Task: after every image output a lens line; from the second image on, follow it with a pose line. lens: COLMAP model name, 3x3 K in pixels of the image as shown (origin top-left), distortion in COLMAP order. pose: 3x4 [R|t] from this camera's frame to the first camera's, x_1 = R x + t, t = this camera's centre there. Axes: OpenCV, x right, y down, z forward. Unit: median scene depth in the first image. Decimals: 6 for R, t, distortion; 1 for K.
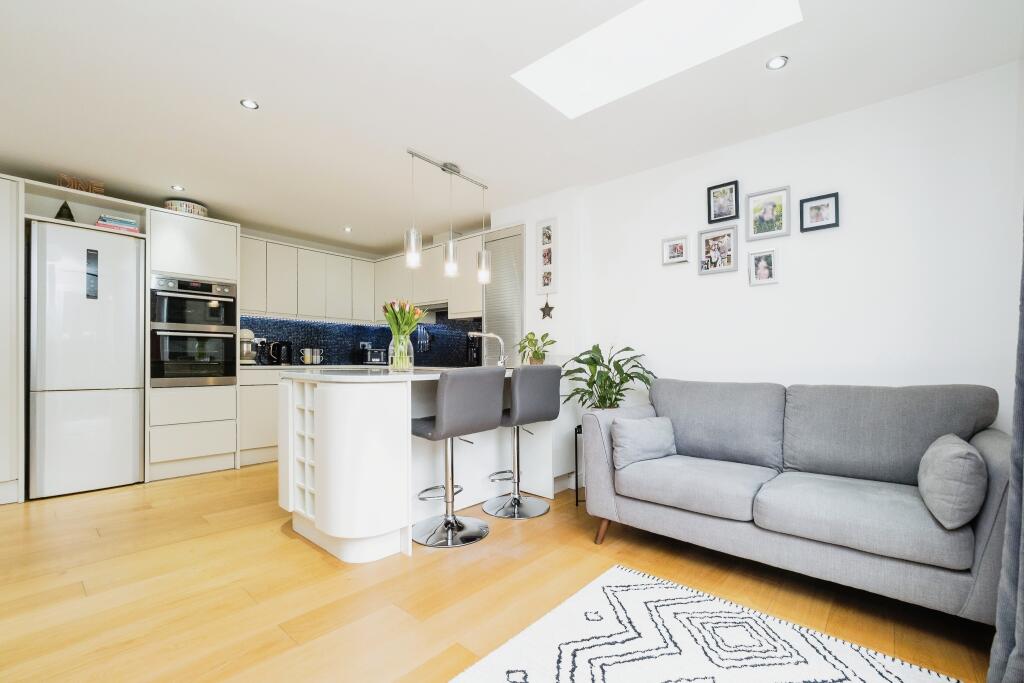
lens RADIAL K [[438.9, 0, 515.0], [0, 438.9, 364.9], [0, 0, 1]] dist [-0.003975, -0.002107]
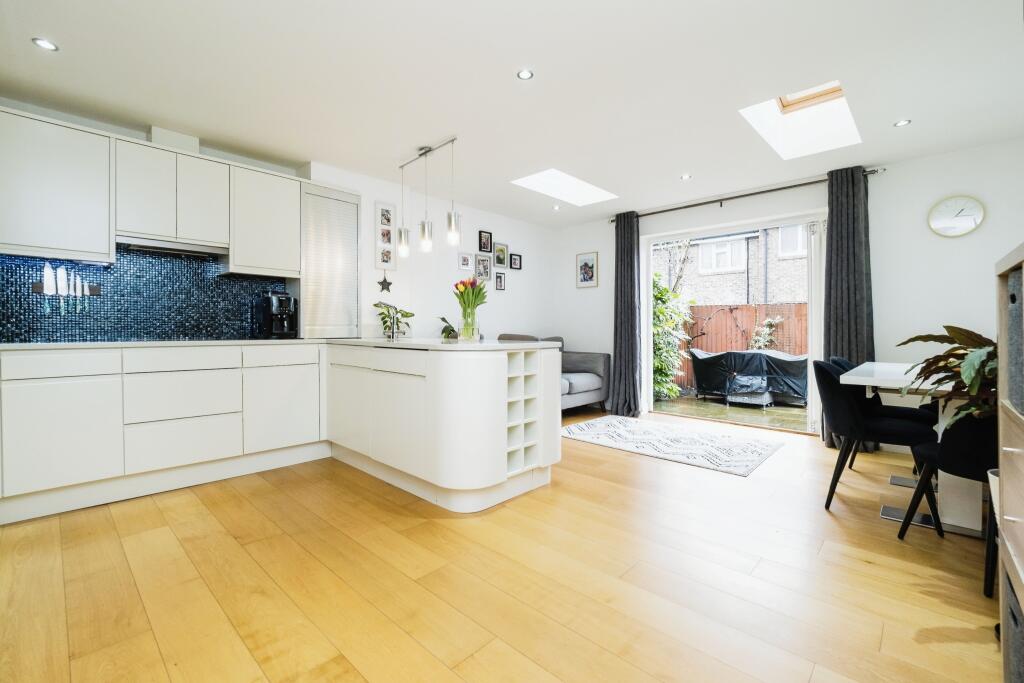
lens RADIAL K [[438.9, 0, 504.3], [0, 438.9, 334.6], [0, 0, 1]] dist [-0.003975, -0.002107]
pose [[0.047871, -0.021001, 0.998633, -1.146815], [0.007594, 0.999758, 0.020660, -0.019286], [-0.998825, 0.006595, 0.048019, 0.716308]]
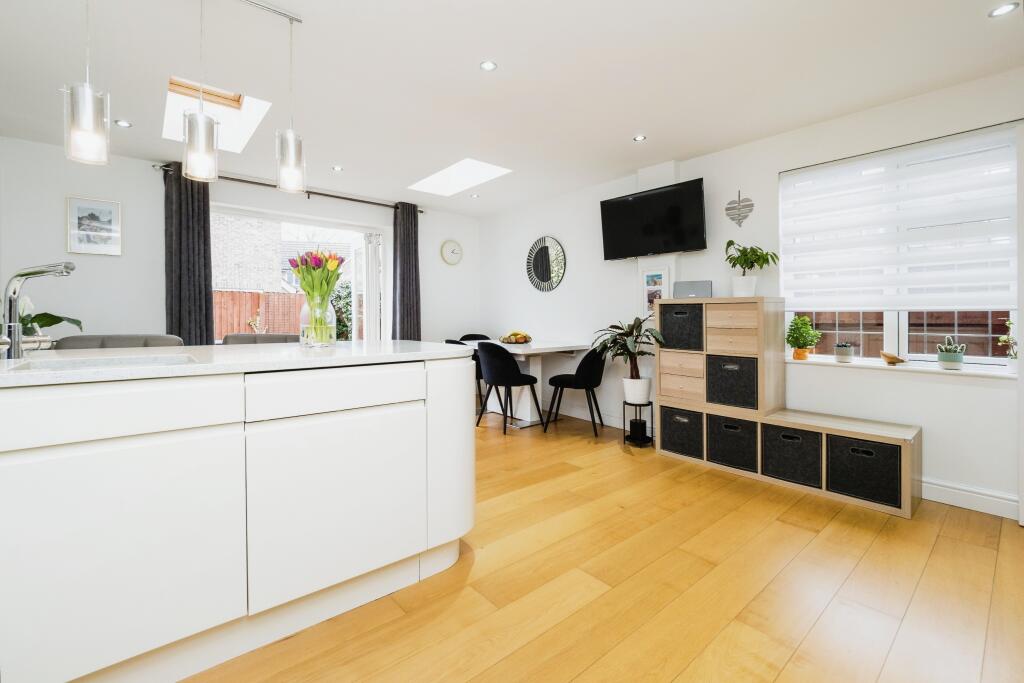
lens RADIAL K [[438.9, 0, 517.5], [0, 438.9, 315.9], [0, 0, 1]] dist [-0.003975, -0.002107]
pose [[-0.988269, -0.012251, 0.152232, -0.578882], [-0.010766, 0.999886, 0.010576, -0.039340], [-0.152345, 0.008813, -0.988288, 1.397448]]
